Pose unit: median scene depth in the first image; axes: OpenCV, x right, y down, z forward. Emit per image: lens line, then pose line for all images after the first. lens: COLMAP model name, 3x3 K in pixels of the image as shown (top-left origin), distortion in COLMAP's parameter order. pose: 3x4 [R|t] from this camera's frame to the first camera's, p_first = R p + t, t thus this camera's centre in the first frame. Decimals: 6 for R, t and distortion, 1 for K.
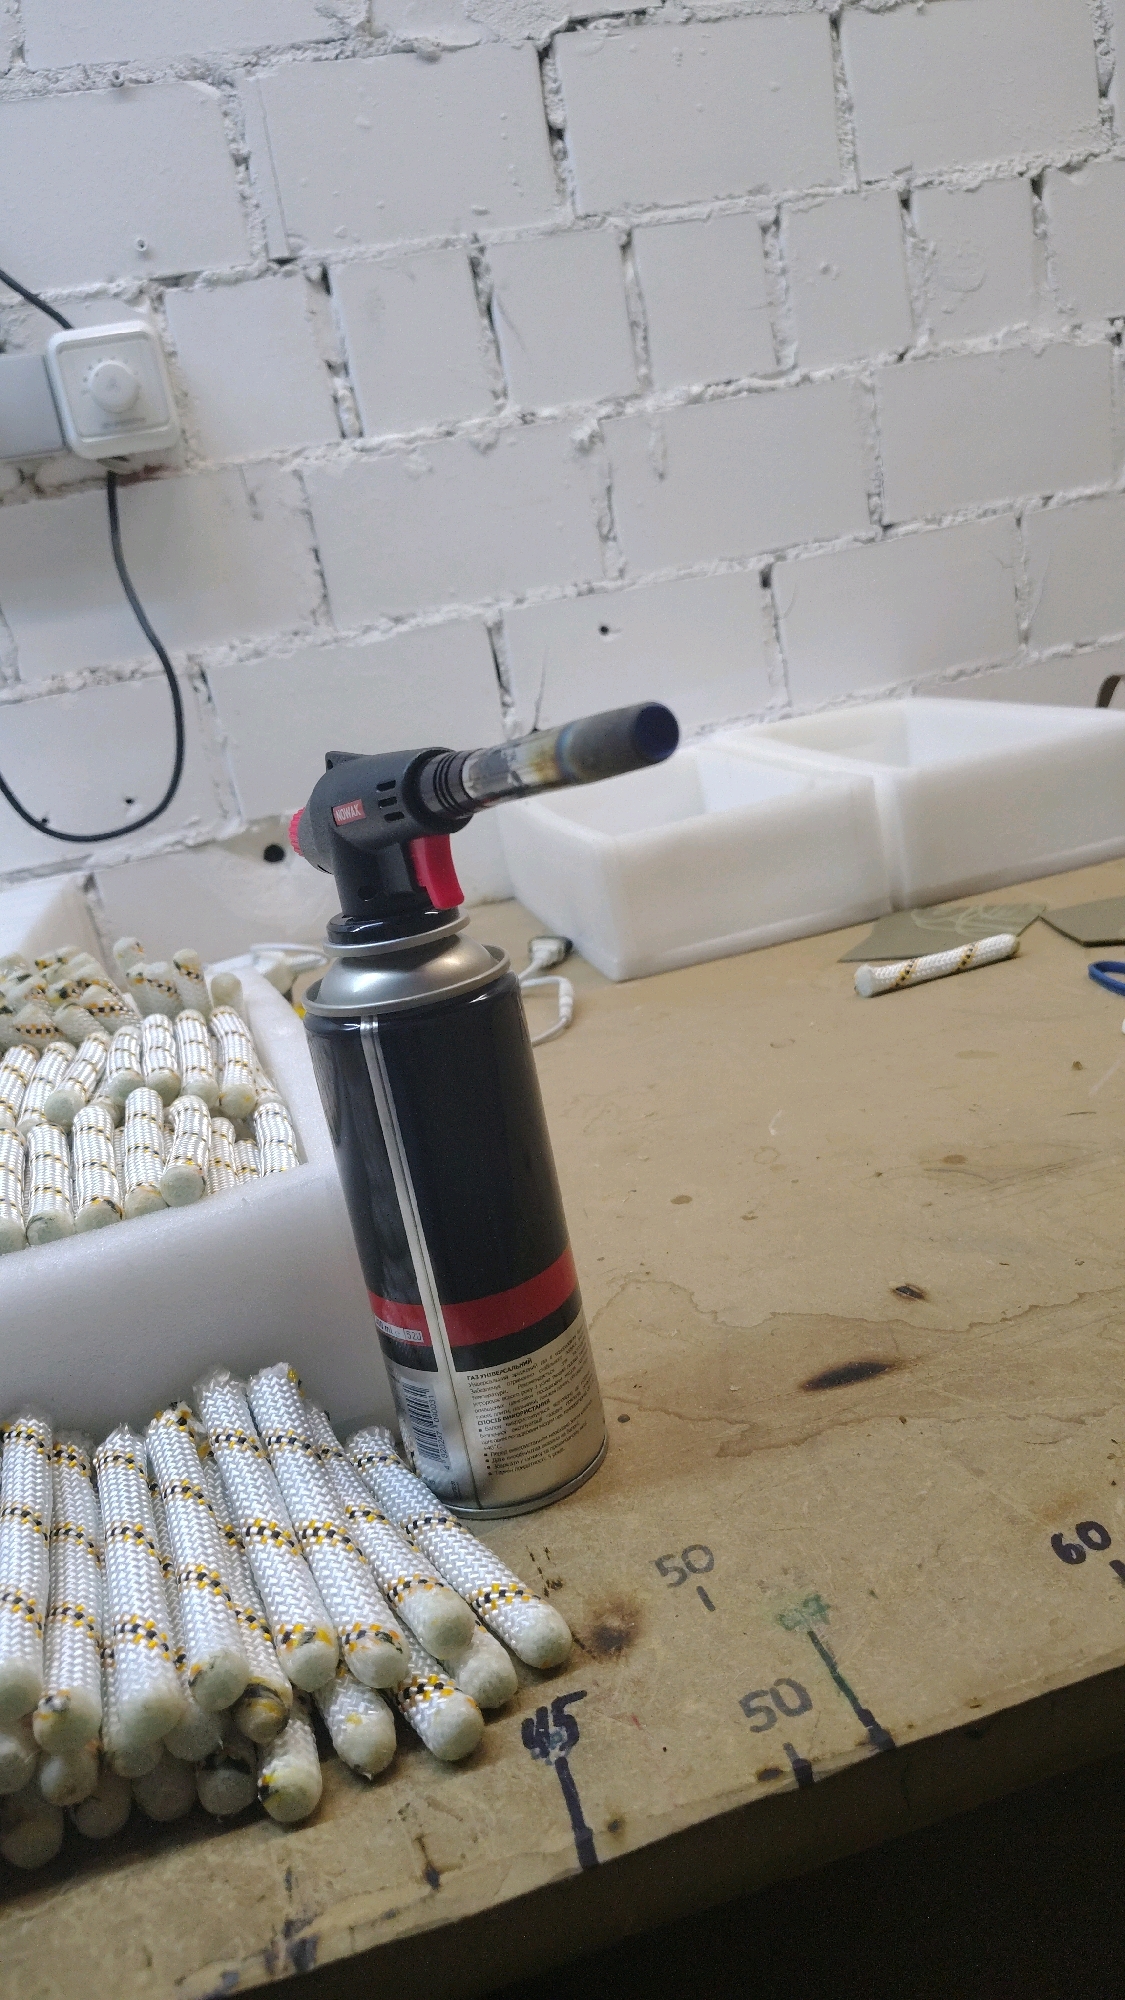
lens RADIAL K [[1444.8, 0, 562.5], [0, 1444.8, 1000.0], [0, 0, 1]] dist [0.032064, -0.034688]
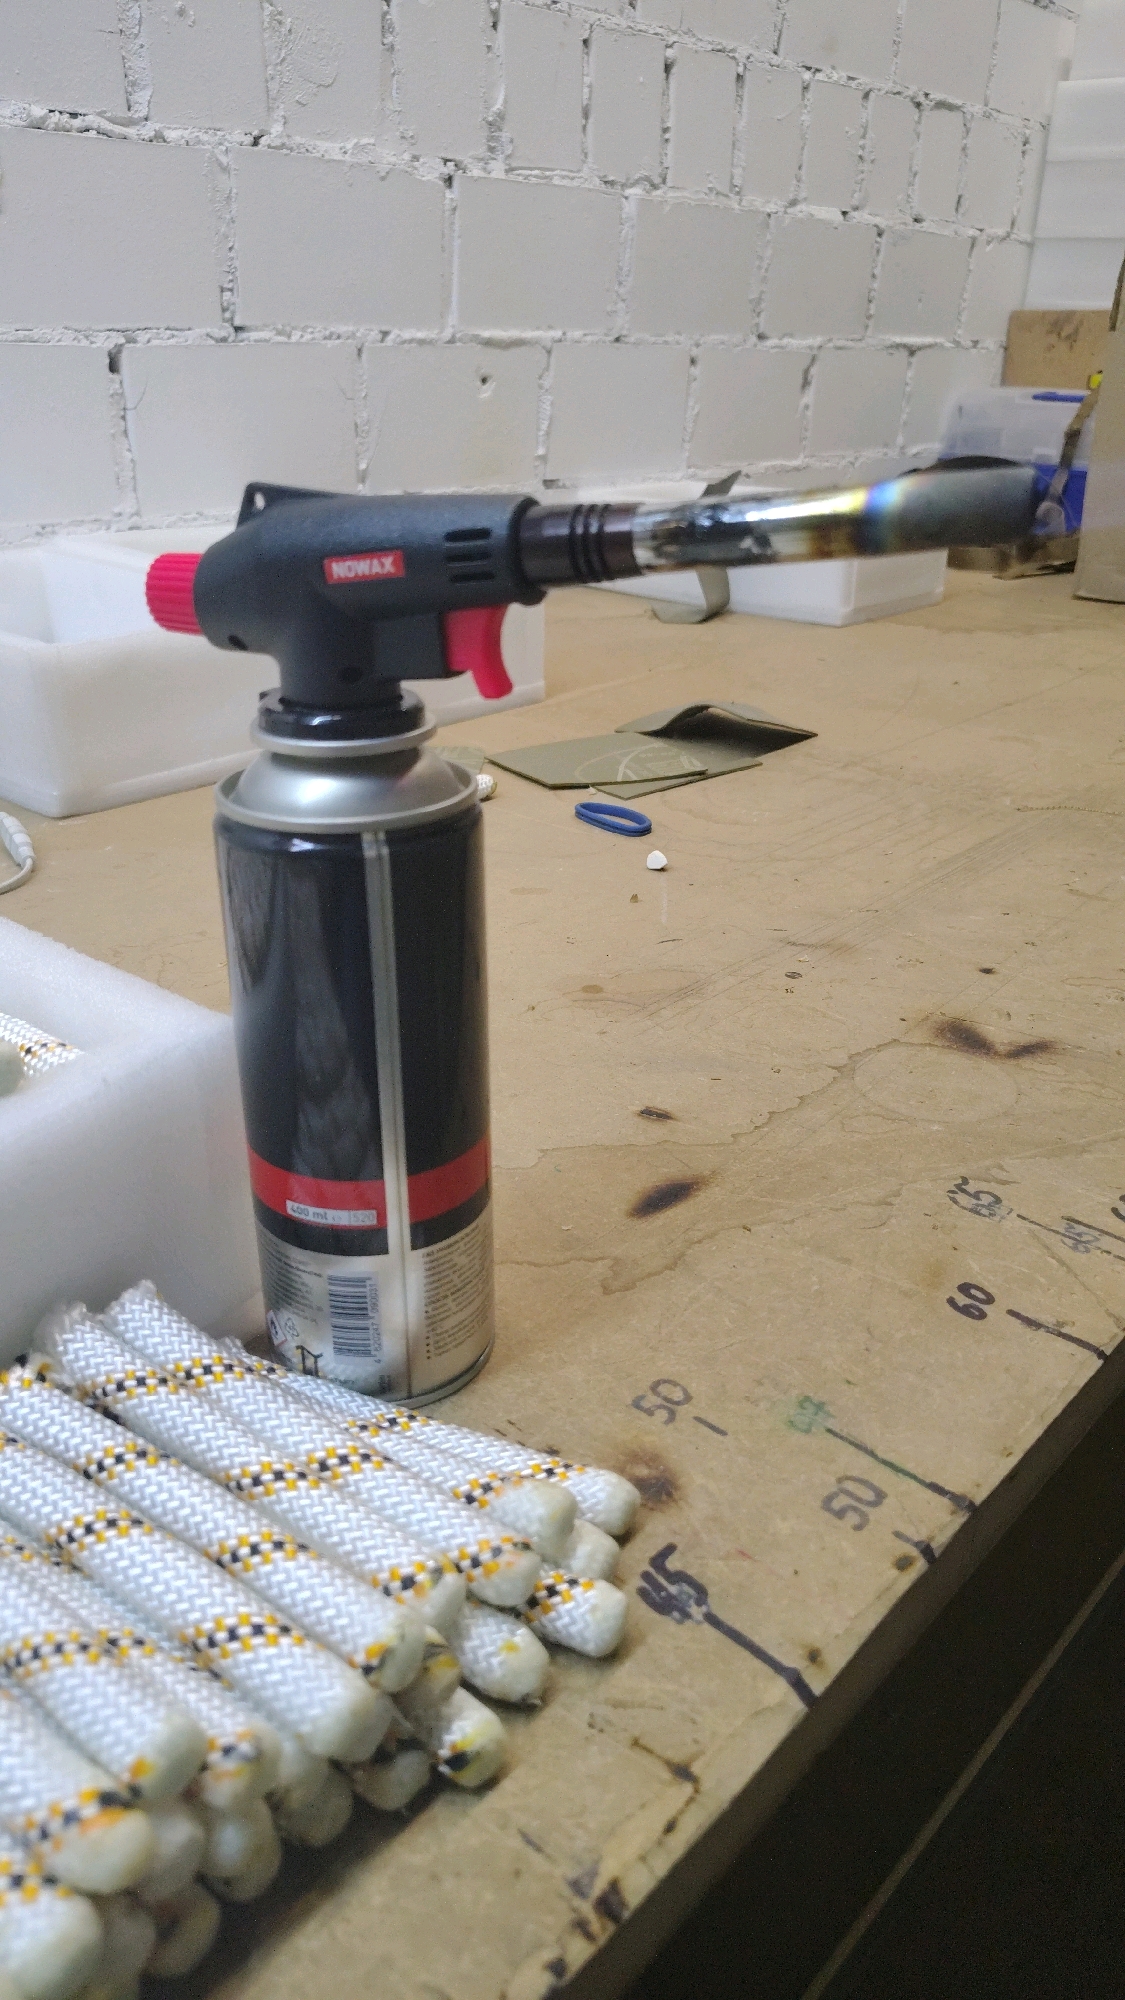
lens RADIAL K [[1407.5, 0, 564.0], [0, 1407.5, 1031.5], [0, 0, 1]] dist [0.090530, -0.121499]
pose [[0.817353, -0.073869, 0.571381, -0.472142], [0.003220, 0.992317, 0.123682, 0.021646], [-0.576128, -0.099252, 0.811311, 0.270362]]
